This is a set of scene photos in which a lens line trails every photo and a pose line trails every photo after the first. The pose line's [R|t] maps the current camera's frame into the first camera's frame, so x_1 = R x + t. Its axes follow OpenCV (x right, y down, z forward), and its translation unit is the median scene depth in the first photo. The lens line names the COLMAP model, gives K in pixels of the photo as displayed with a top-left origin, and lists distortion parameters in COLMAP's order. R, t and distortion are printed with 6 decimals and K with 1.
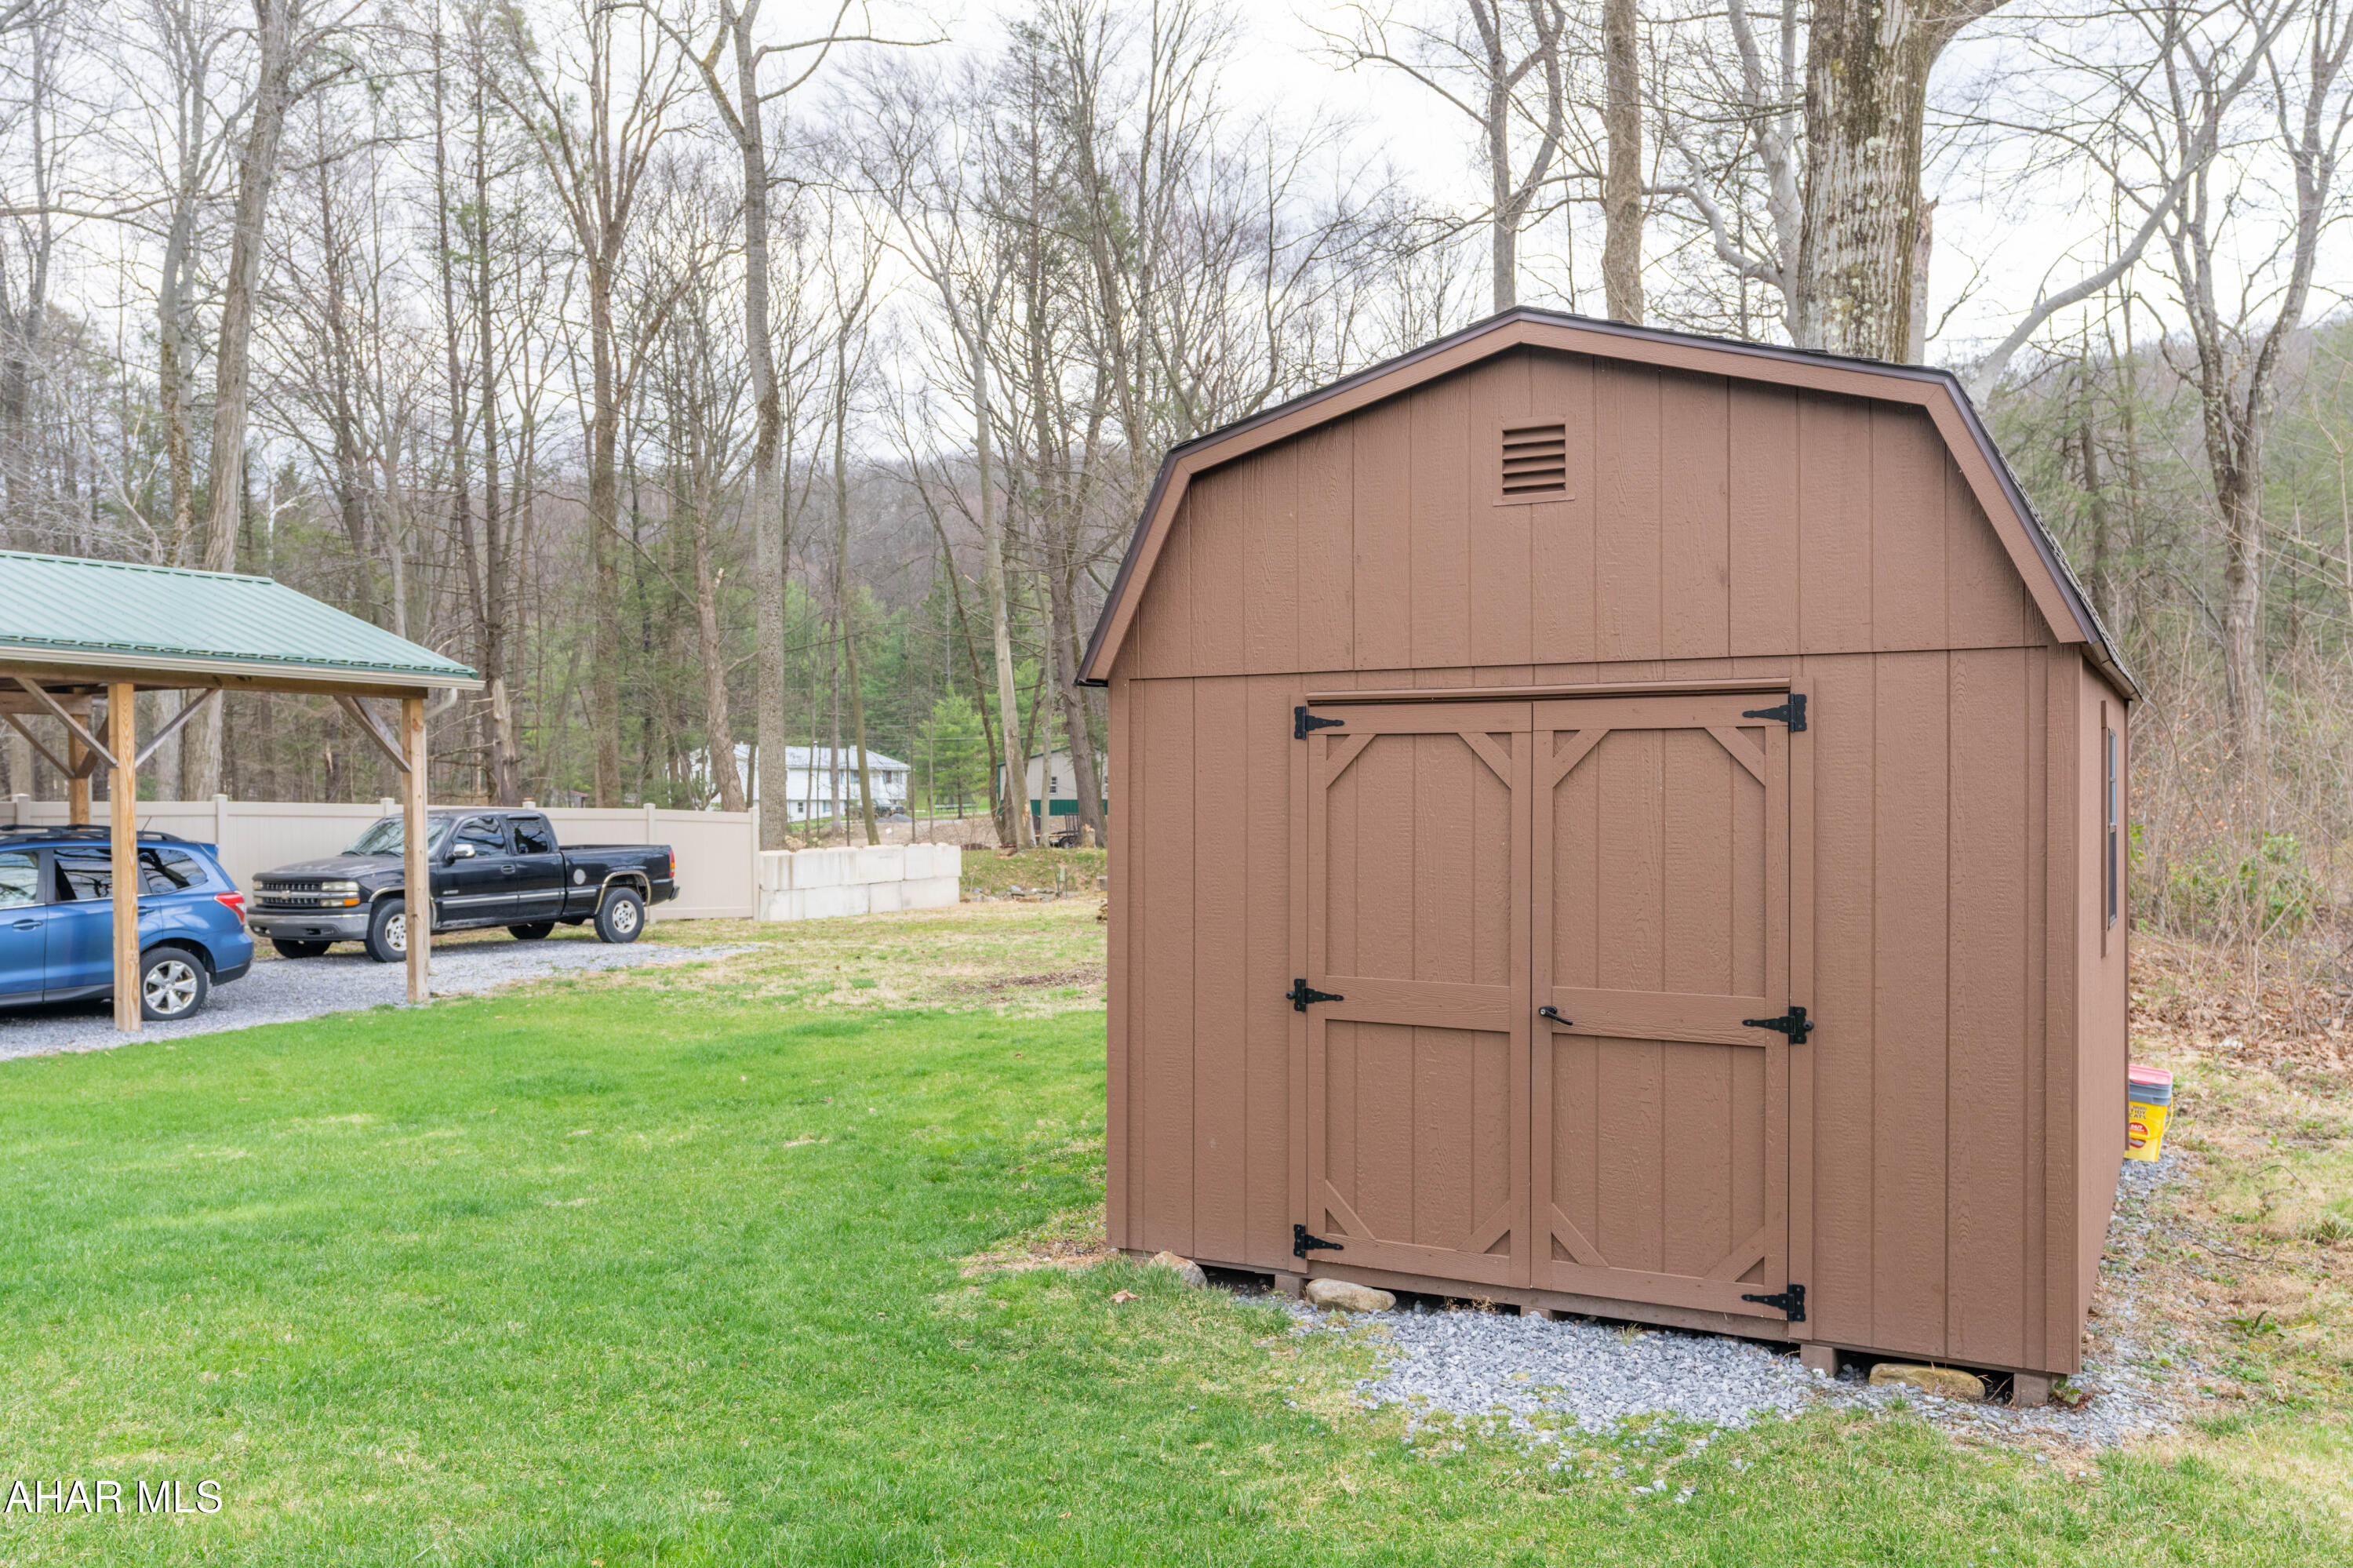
lens RADIAL K [[1791.5, 0, 1178.3], [0, 1791.5, 788.5], [0, 0, 1]] dist [0.002918, 0.000745]
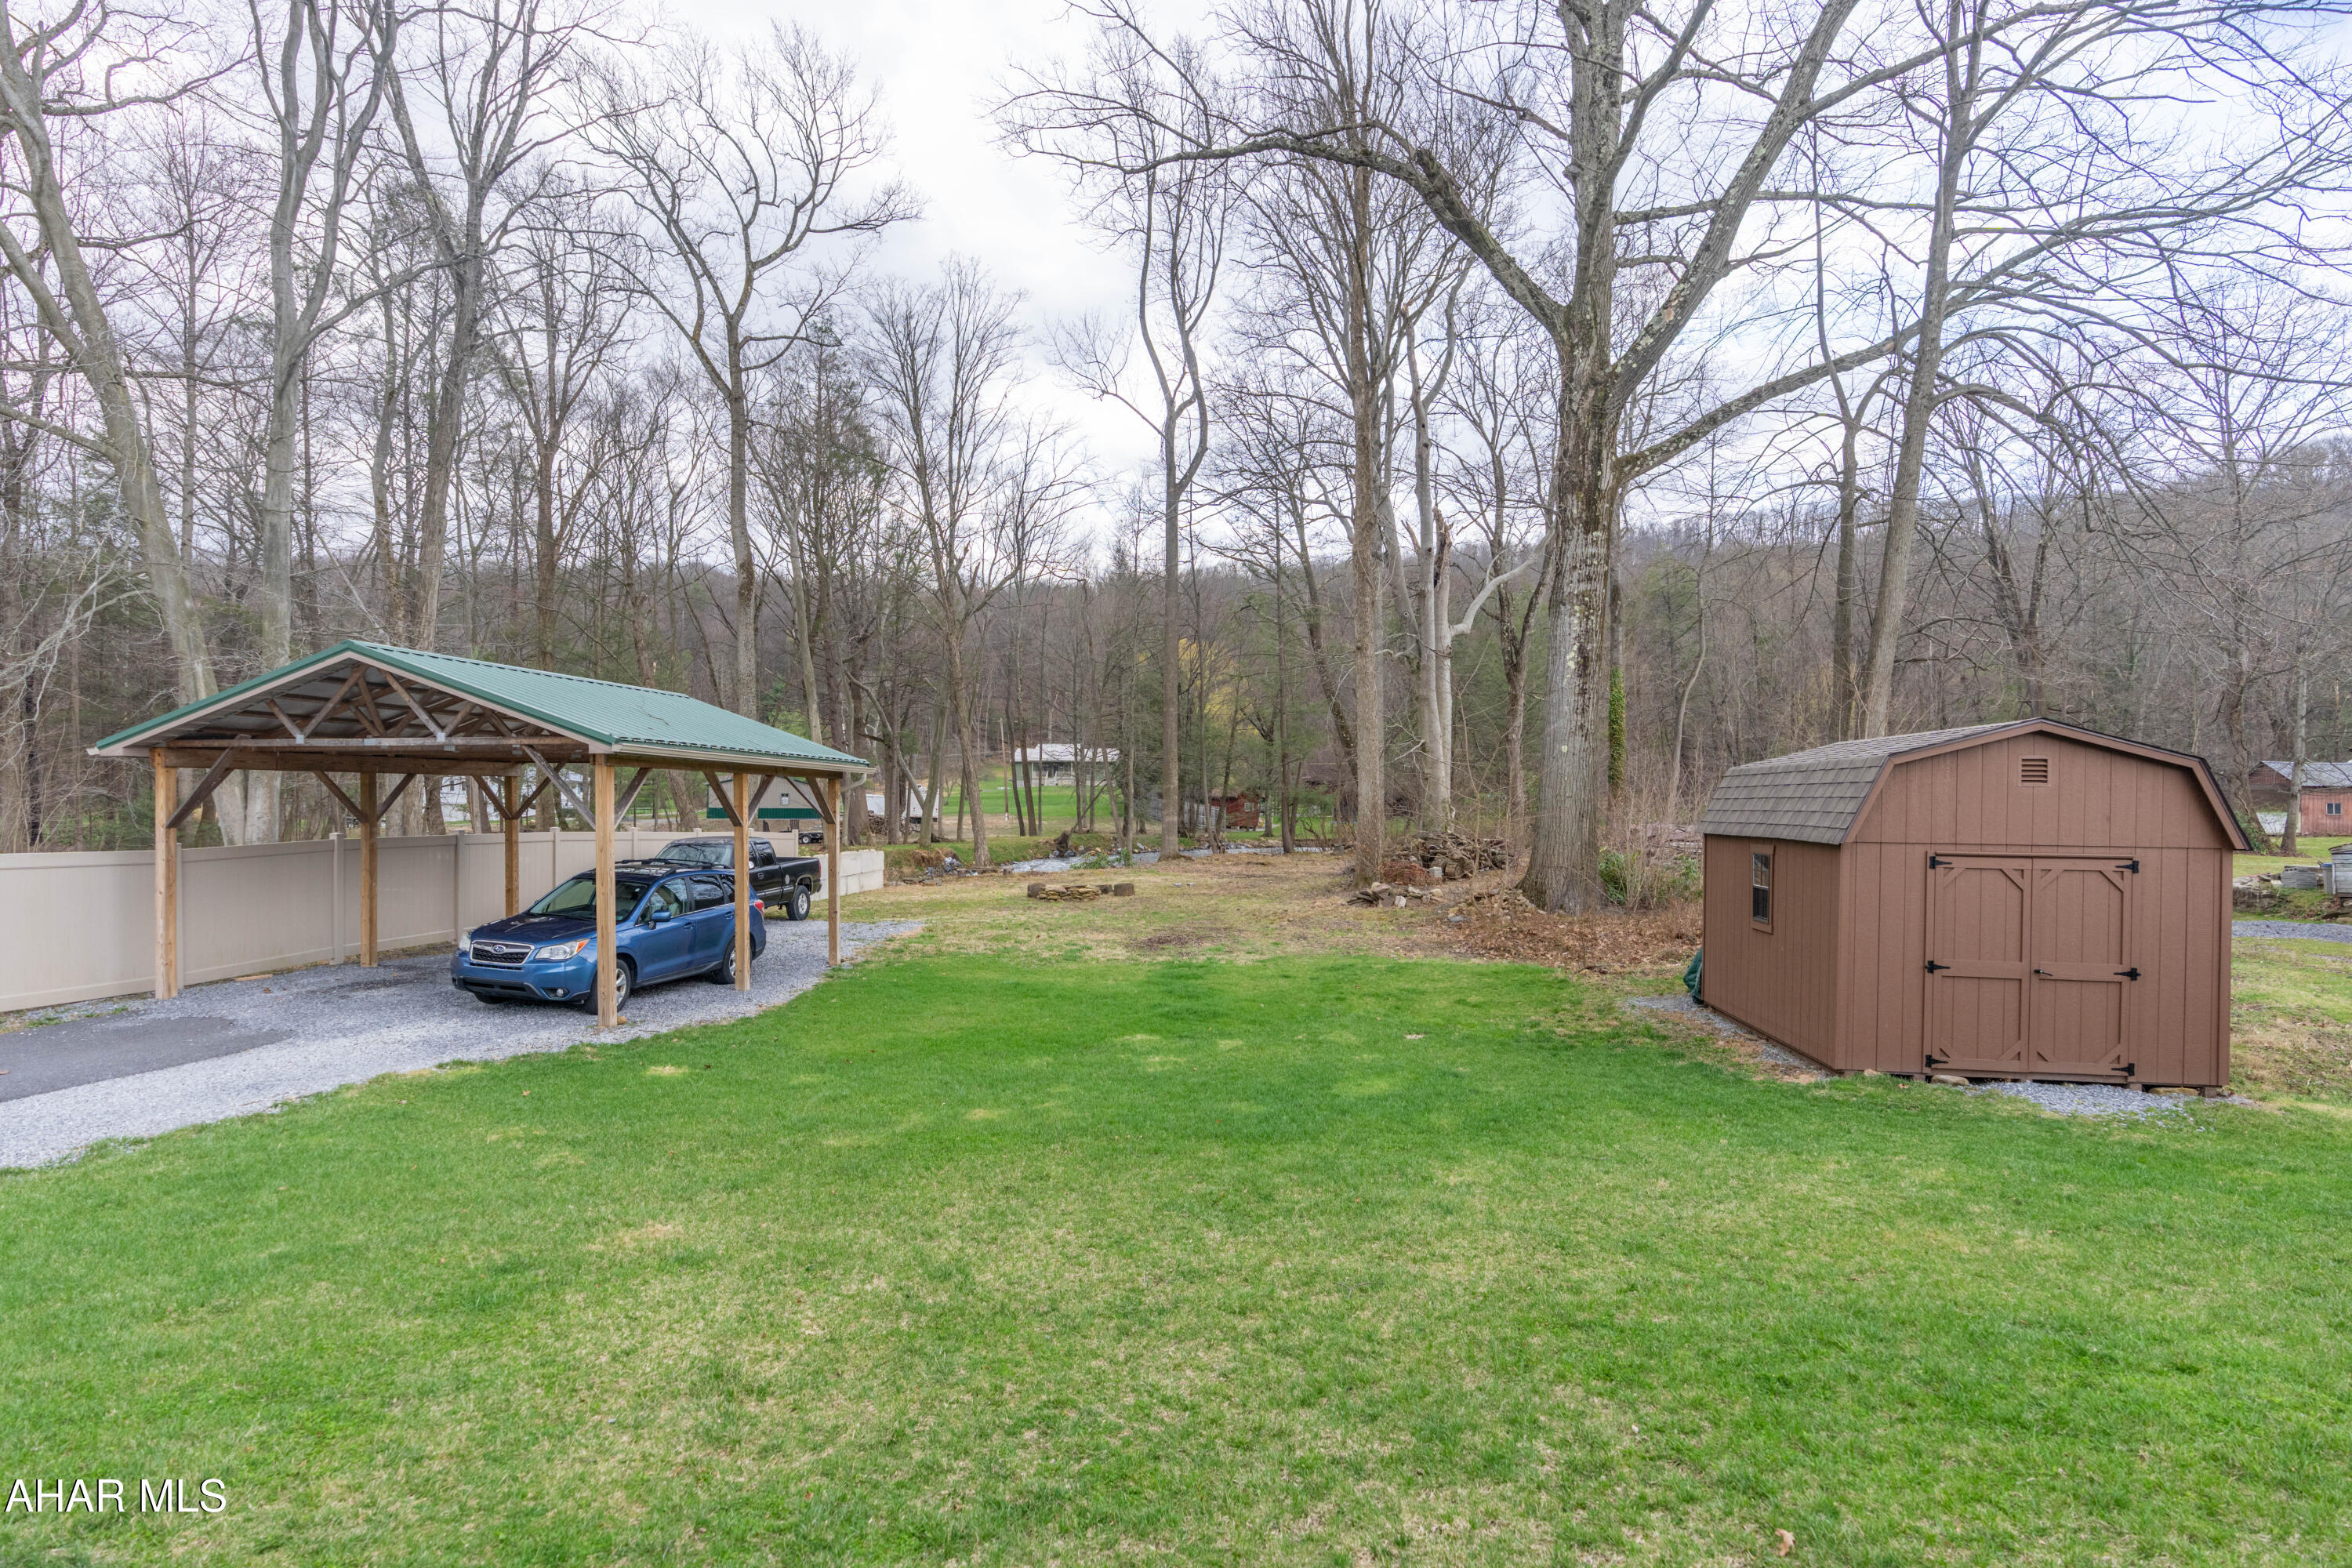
lens RADIAL K [[1091.8, 0, 1175.0], [0, 1091.8, 799.2], [0, 0, 1]] dist [-0.005132, -0.000283]
pose [[0.943633, 0.017960, 0.330506, -1.505909], [-0.016964, 0.999839, -0.005898, -0.101325], [-0.330559, -0.000041, 0.943785, -0.133337]]
